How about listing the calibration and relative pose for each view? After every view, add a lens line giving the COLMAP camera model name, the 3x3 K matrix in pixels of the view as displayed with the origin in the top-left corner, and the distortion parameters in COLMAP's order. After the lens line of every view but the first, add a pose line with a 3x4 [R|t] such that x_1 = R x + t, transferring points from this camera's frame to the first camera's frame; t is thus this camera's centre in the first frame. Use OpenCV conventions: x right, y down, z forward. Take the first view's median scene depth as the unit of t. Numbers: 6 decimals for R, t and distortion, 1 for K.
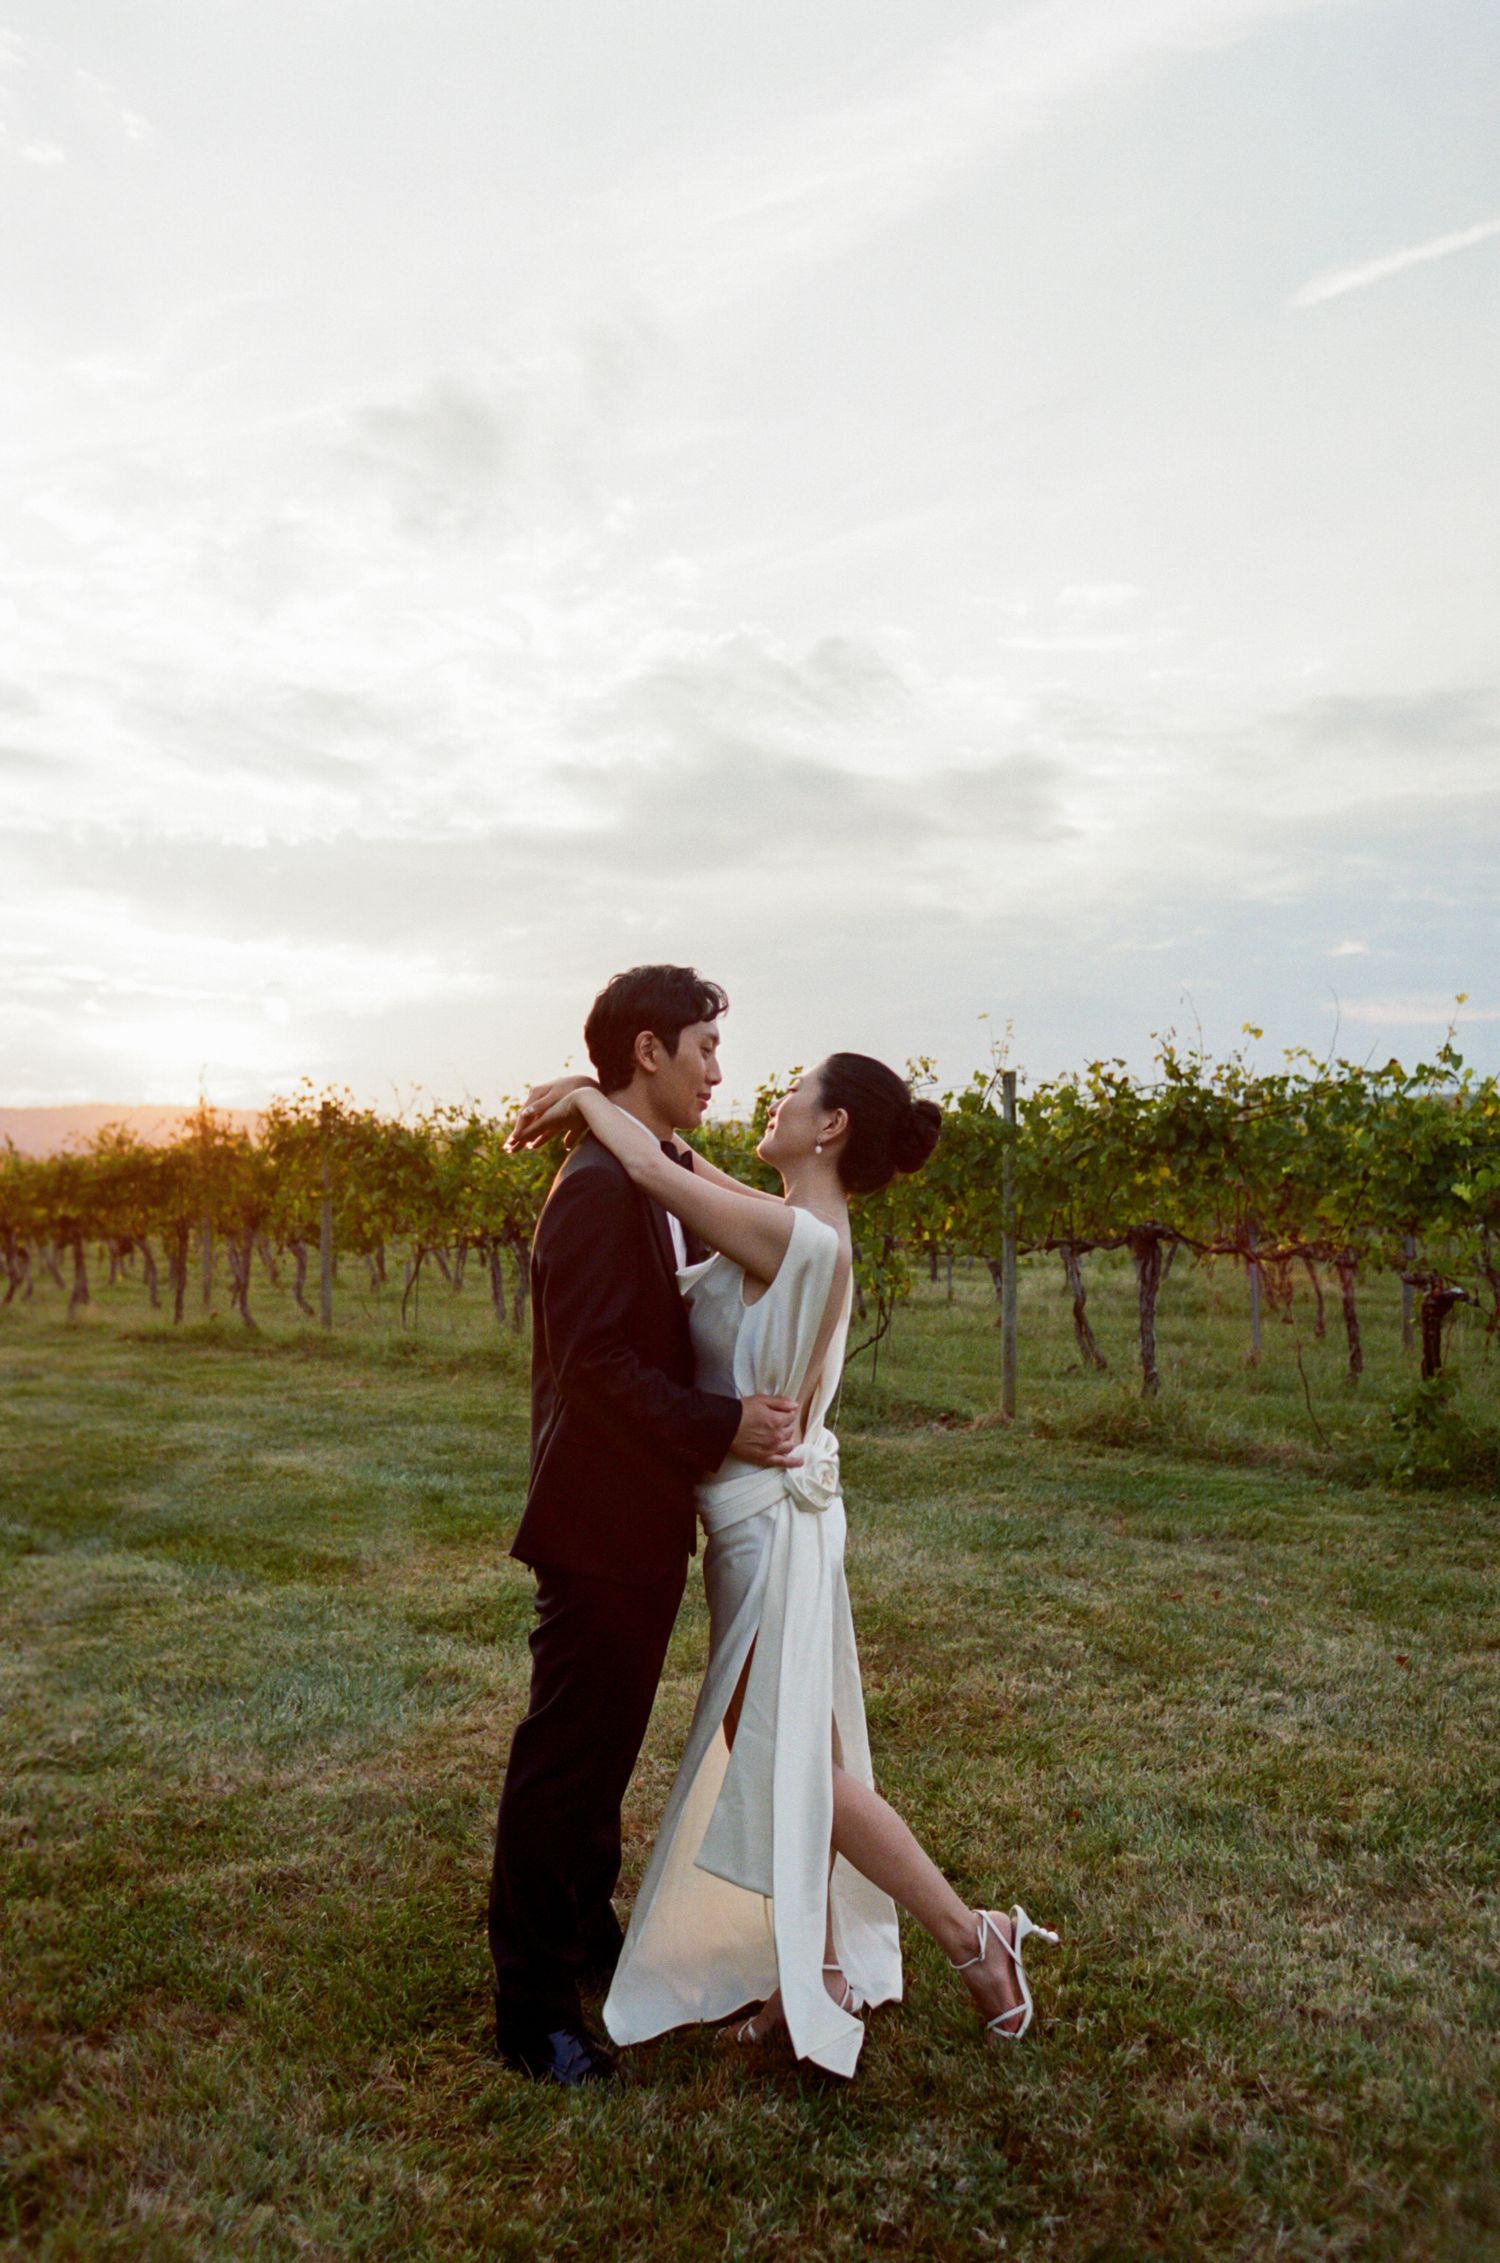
lens RADIAL K [[1977.0, 0, 752.2], [0, 1977.0, 1224.8], [0, 0, 1]] dist [-0.082340, 0.172058]
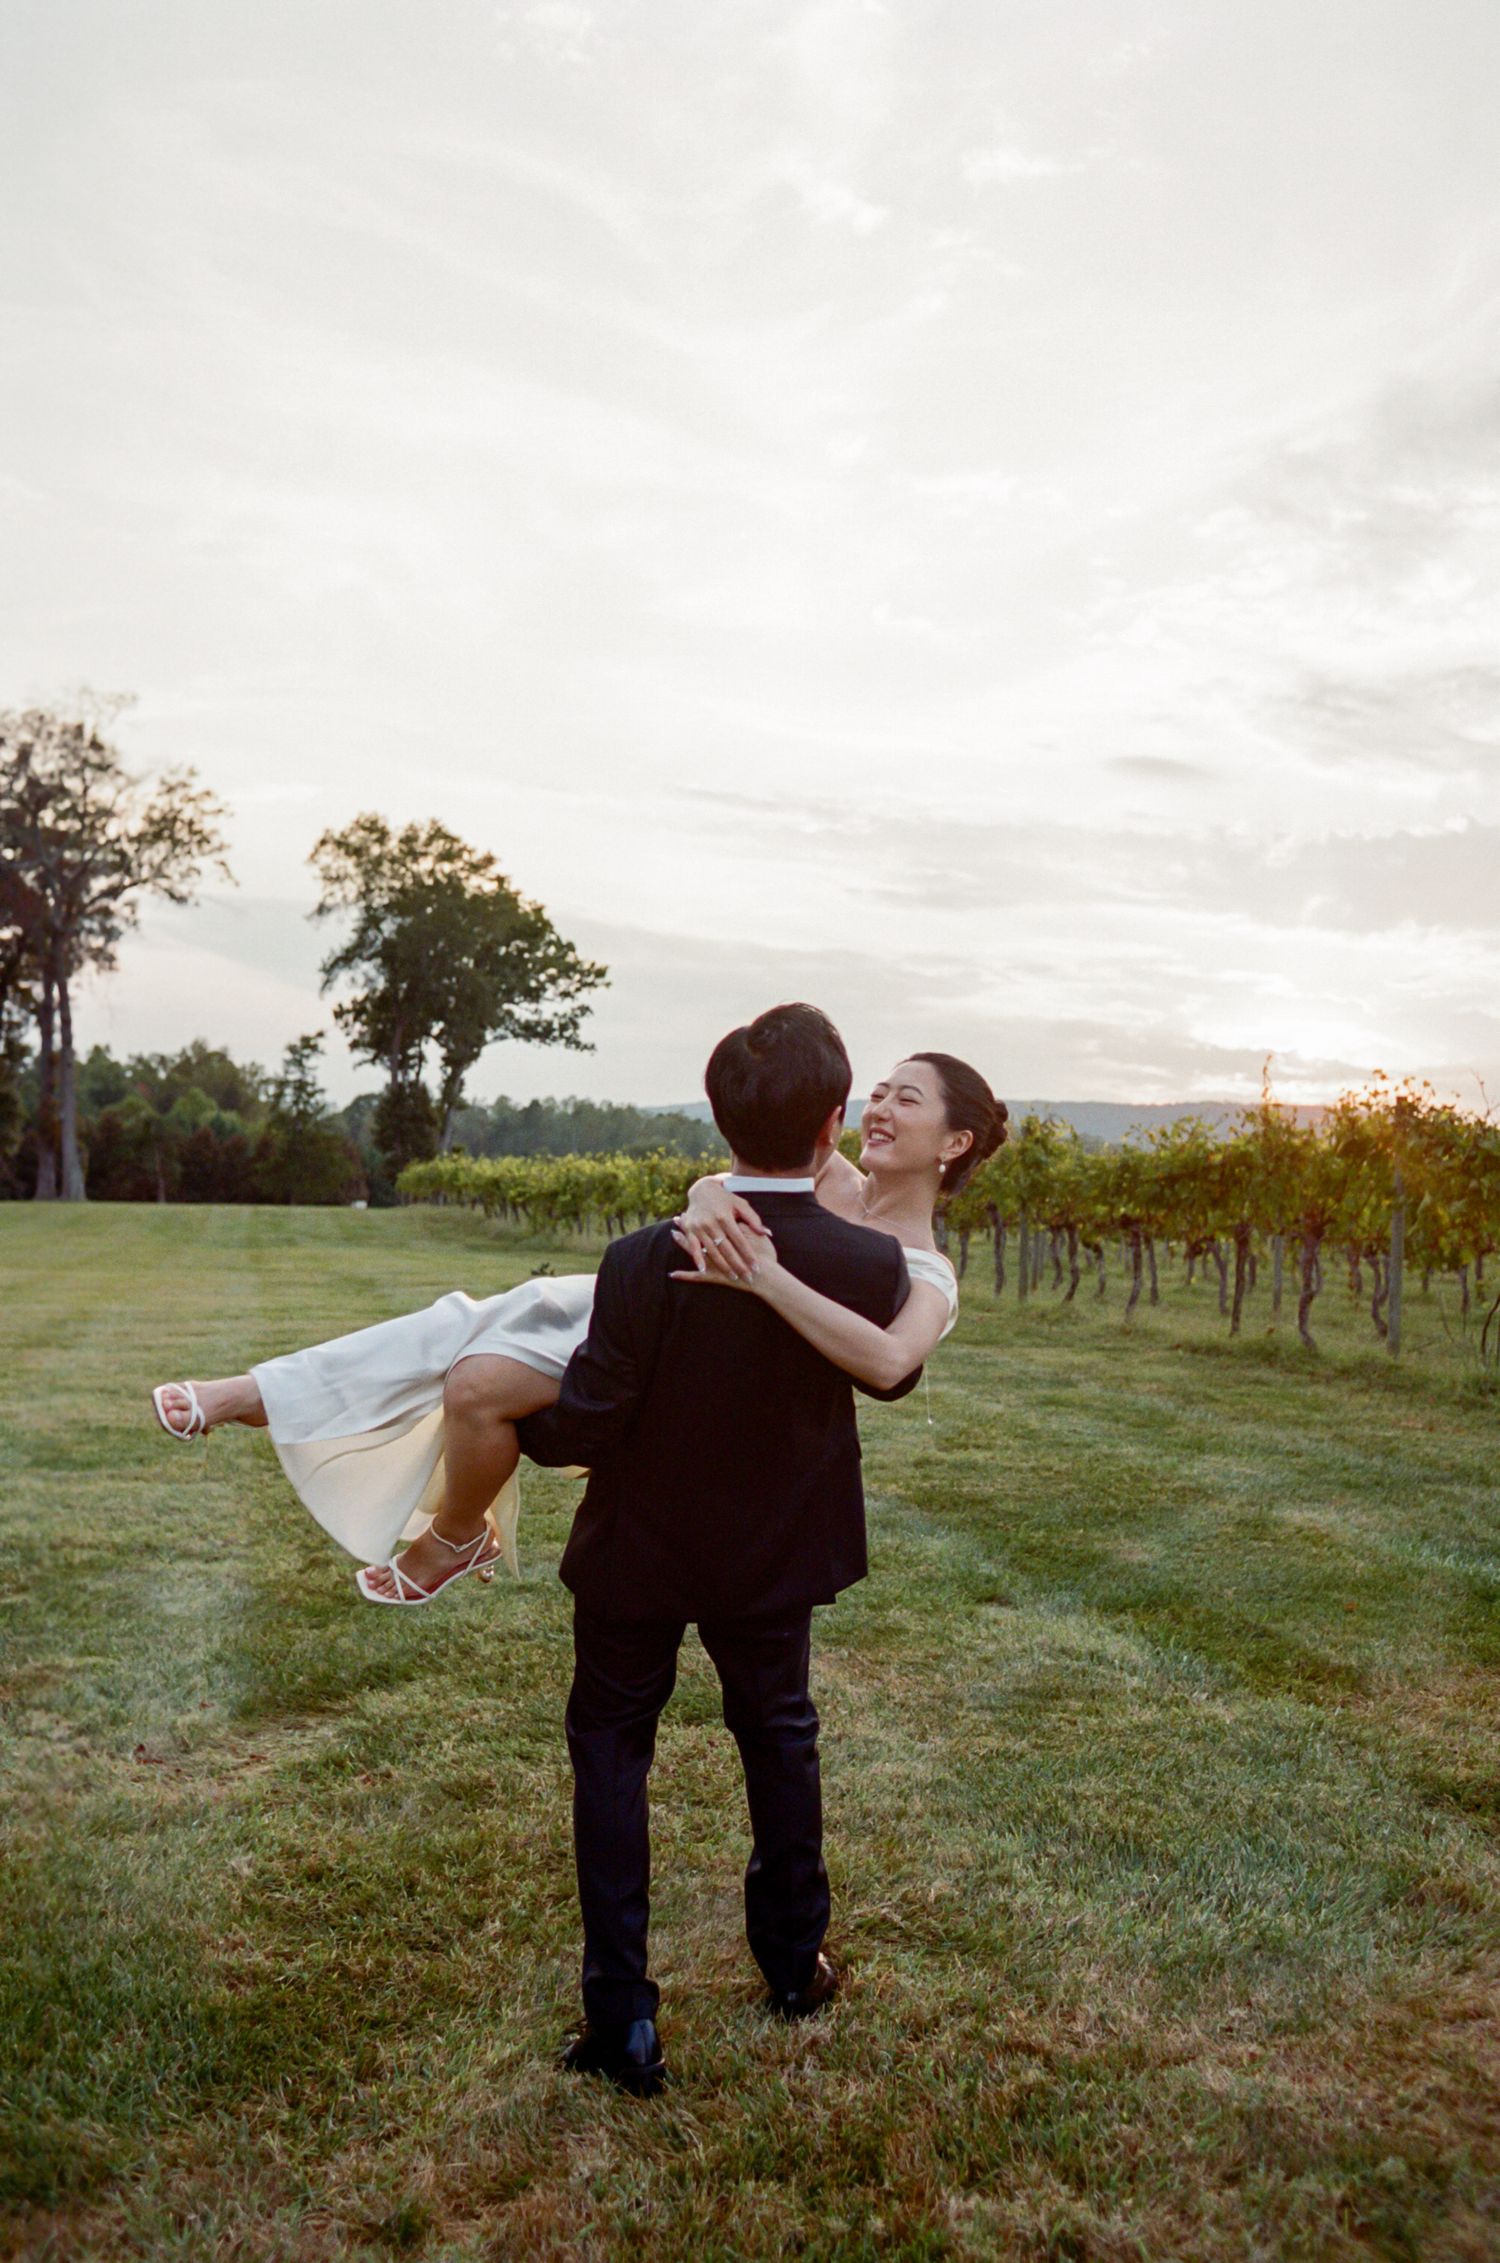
lens RADIAL K [[1977.0, 0, 752.2], [0, 1977.0, 1224.8], [0, 0, 1]] dist [-0.082340, 0.172058]
pose [[0.851146, 0.043222, -0.523147, -0.005762], [-0.043744, 0.998978, 0.011366, -0.003626], [0.523103, 0.013210, 0.852167, 0.136447]]
